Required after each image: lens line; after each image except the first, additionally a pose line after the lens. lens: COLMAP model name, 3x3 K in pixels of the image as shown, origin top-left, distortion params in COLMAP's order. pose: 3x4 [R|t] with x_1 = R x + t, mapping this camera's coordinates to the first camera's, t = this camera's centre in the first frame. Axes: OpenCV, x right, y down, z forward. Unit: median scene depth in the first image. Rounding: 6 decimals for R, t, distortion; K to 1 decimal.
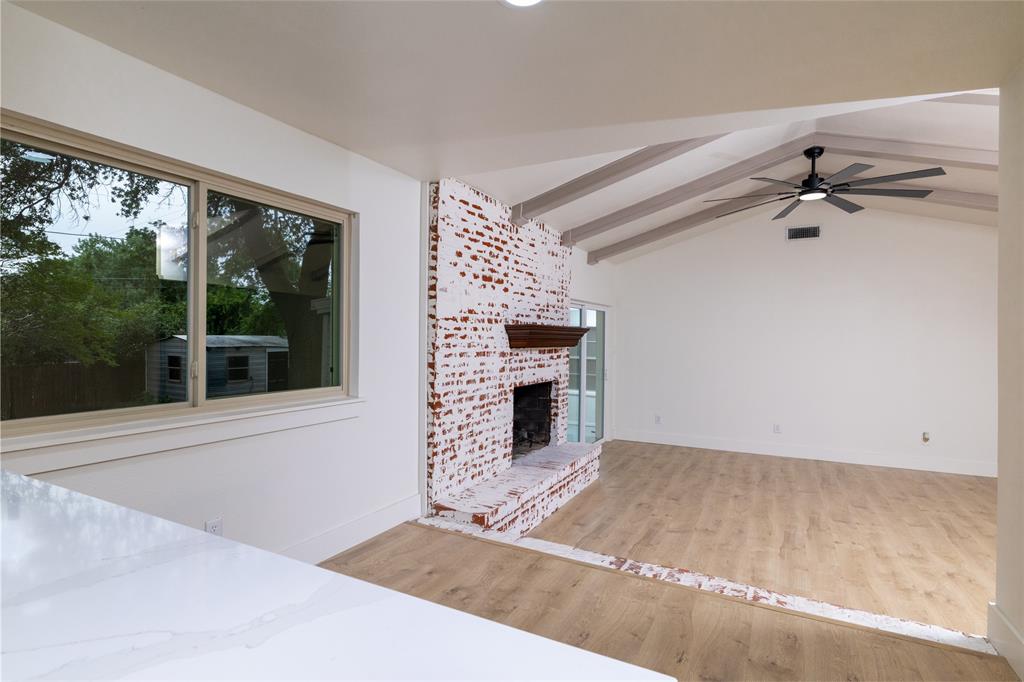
lens RADIAL K [[514.3, 0, 508.2], [0, 514.3, 338.8], [0, 0, 1]] dist [0.000334, 0.000305]
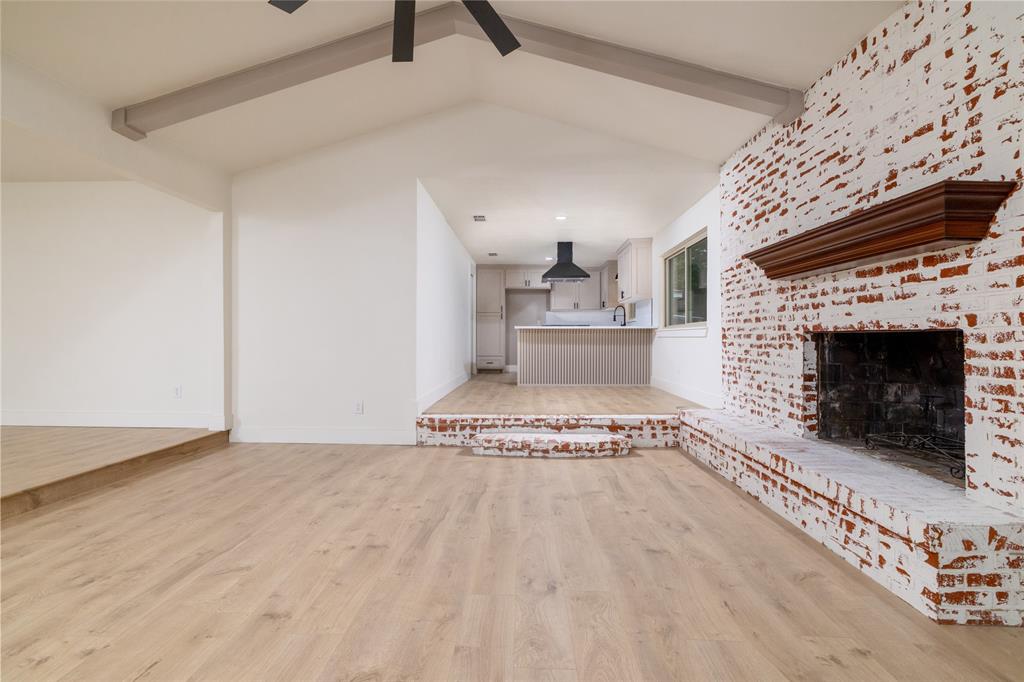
lens RADIAL K [[438.7, 0, 510.1], [0, 438.7, 339.0], [0, 0, 1]] dist [-0.004755, 0.002077]
pose [[-0.900284, -0.010060, -0.435186, 0.765797], [-0.010947, 0.999940, -0.000468, 0.125608], [0.435165, 0.004343, -0.900340, 1.583922]]
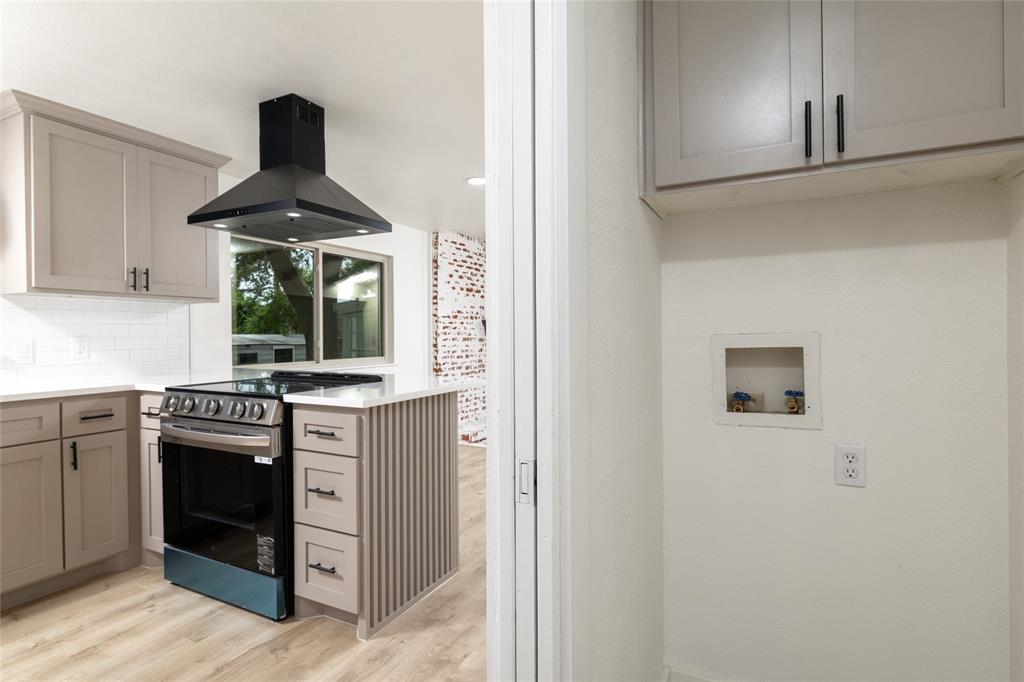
lens RADIAL K [[528.4, 0, 509.0], [0, 528.4, 337.6], [0, 0, 1]] dist [-0.001877, -0.001513]
pose [[0.999738, -0.014265, 0.017922, 0.047705], [0.014208, 0.999894, 0.003298, 0.021340], [-0.017967, -0.003043, 0.999834, -0.588002]]
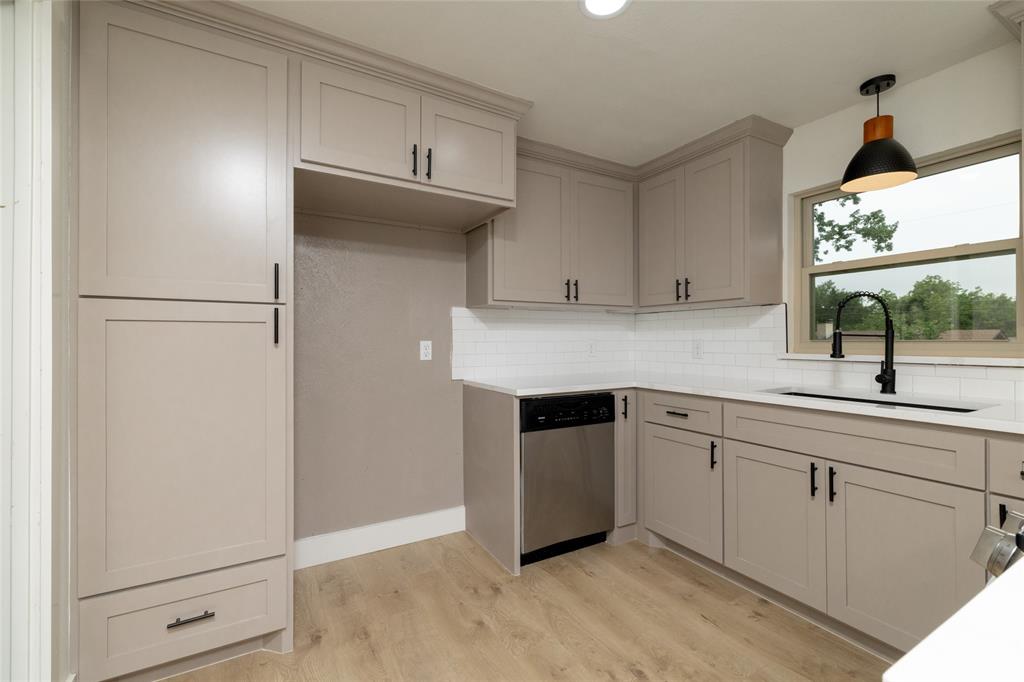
lens RADIAL K [[438.7, 0, 509.4], [0, 438.7, 340.7], [0, 0, 1]] dist [-0.004755, 0.002077]
pose [[-0.536455, -0.005443, -0.843911, 0.024246], [-0.006683, 0.999975, -0.002201, 0.019108], [0.843902, 0.004459, -0.536478, -0.119856]]
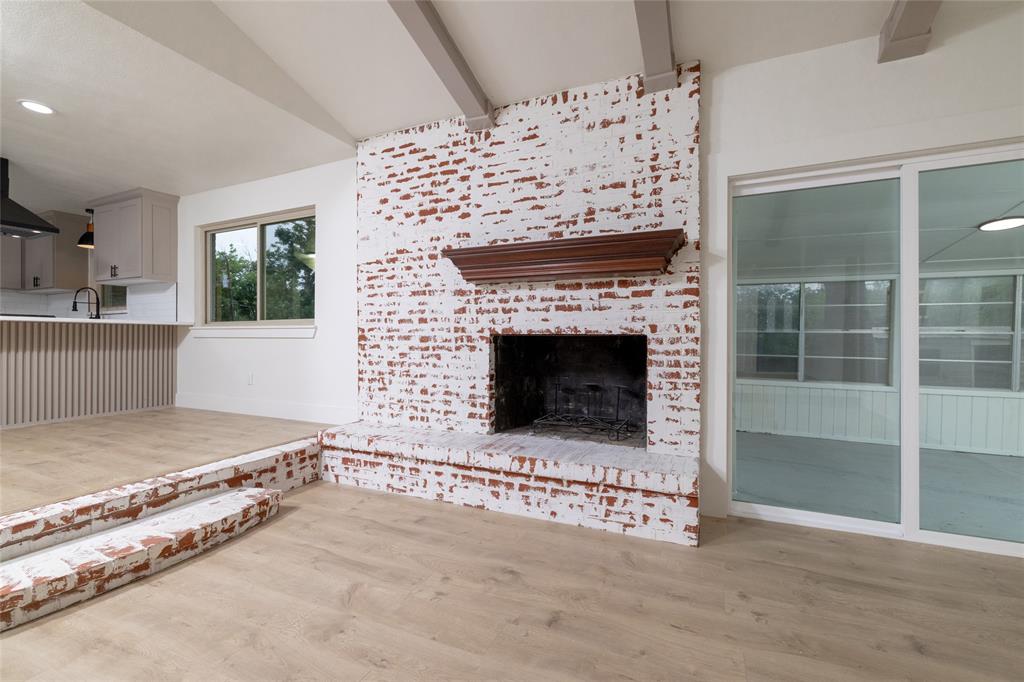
lens RADIAL K [[438.7, 0, 509.7], [0, 438.7, 338.5], [0, 0, 1]] dist [-0.004755, 0.002077]
pose [[0.060340, -0.010609, -0.998122, 0.780271], [-0.004705, 0.999929, -0.010912, 0.123535], [0.998167, 0.005354, 0.060286, 1.130536]]
